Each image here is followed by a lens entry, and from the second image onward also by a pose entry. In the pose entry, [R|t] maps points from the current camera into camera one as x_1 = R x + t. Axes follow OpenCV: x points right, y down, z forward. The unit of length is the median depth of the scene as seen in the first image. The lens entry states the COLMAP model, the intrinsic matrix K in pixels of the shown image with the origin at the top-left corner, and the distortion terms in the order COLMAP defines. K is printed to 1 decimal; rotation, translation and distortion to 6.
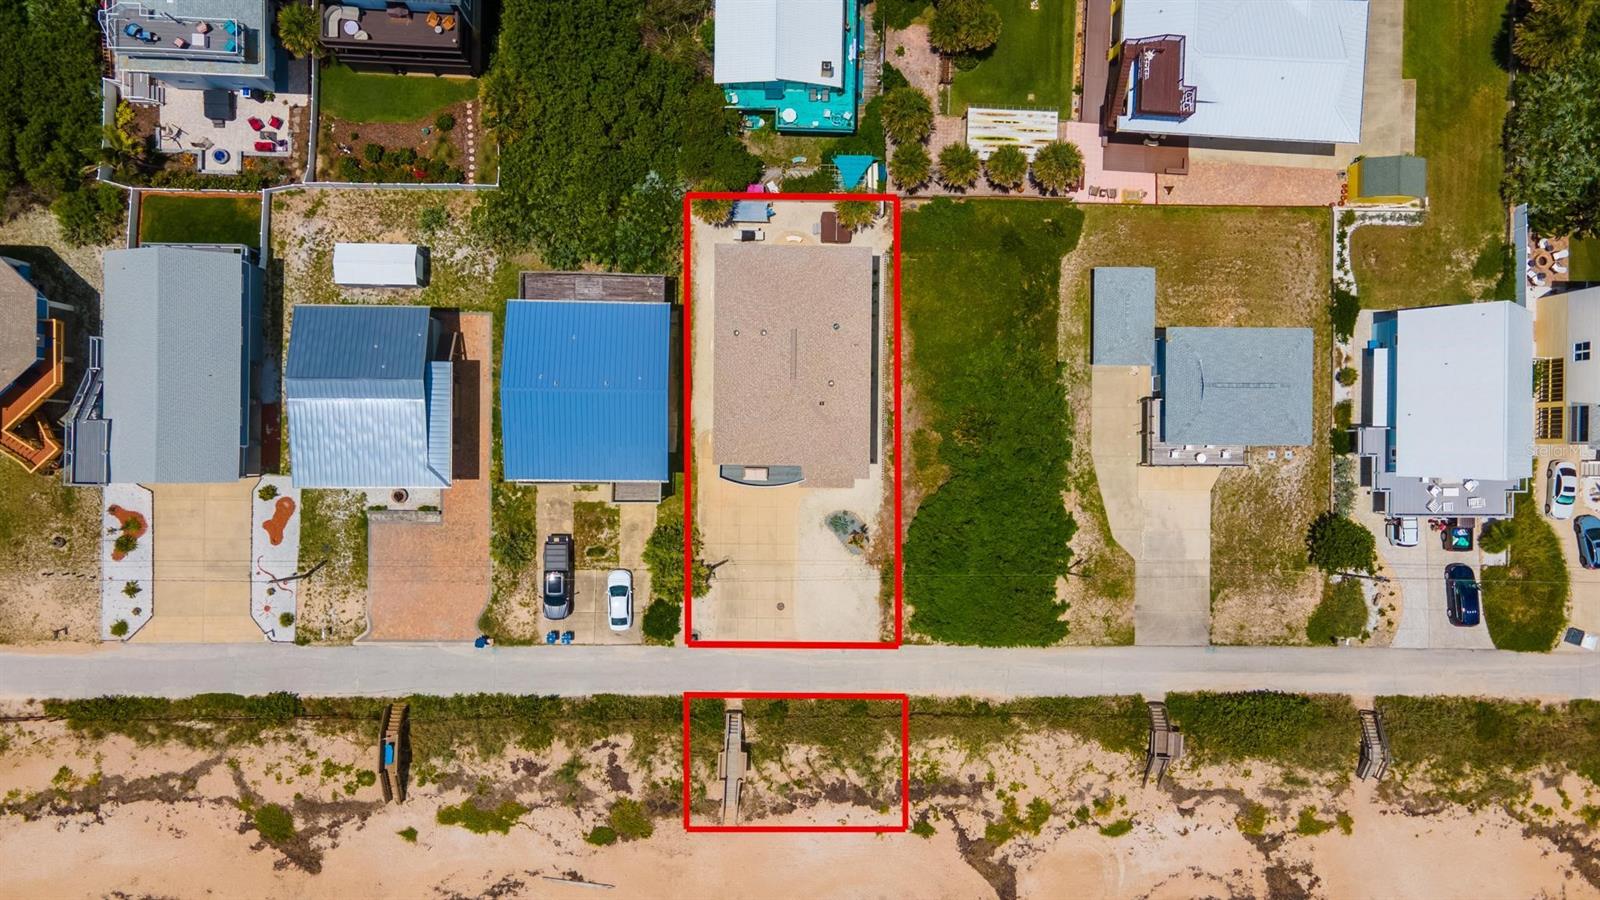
lens RADIAL K [[1167.4, 0, 803.9], [0, 1167.4, 450.0], [0, 0, 1]] dist [0.026008, 0.030157]
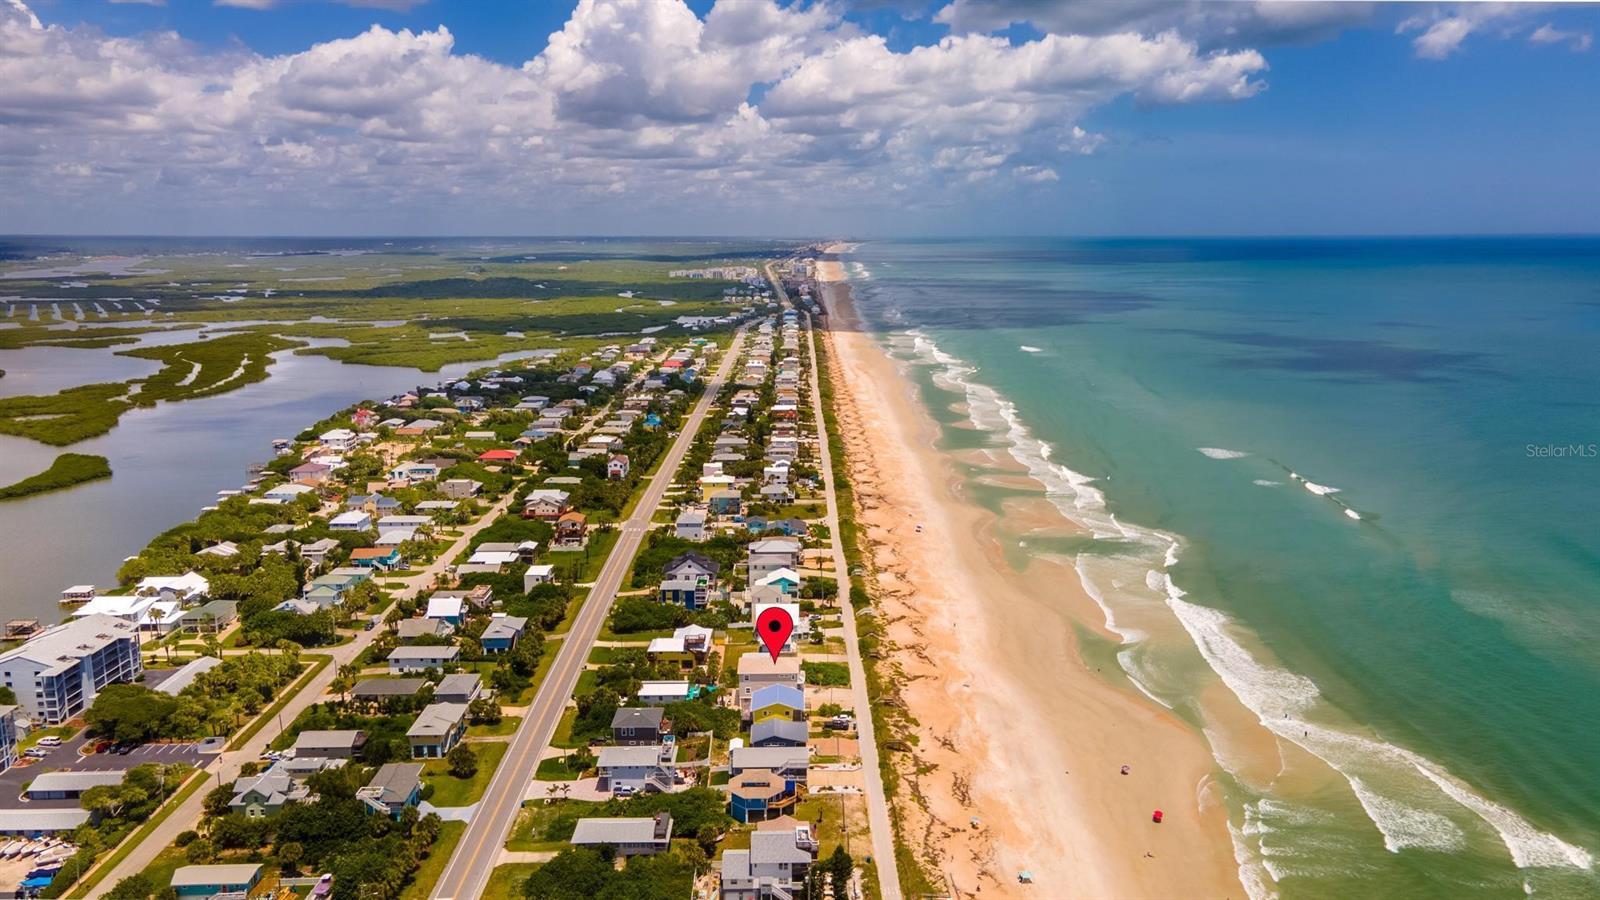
lens RADIAL K [[1167.4, 0, 803.9], [0, 1167.4, 450.0], [0, 0, 1]] dist [0.026008, 0.030157]
pose [[-0.021252, -0.232032, 0.972476, -3.071181], [0.997177, 0.065142, 0.037335, -0.142760], [-0.072012, 0.970524, 0.229992, -0.427591]]
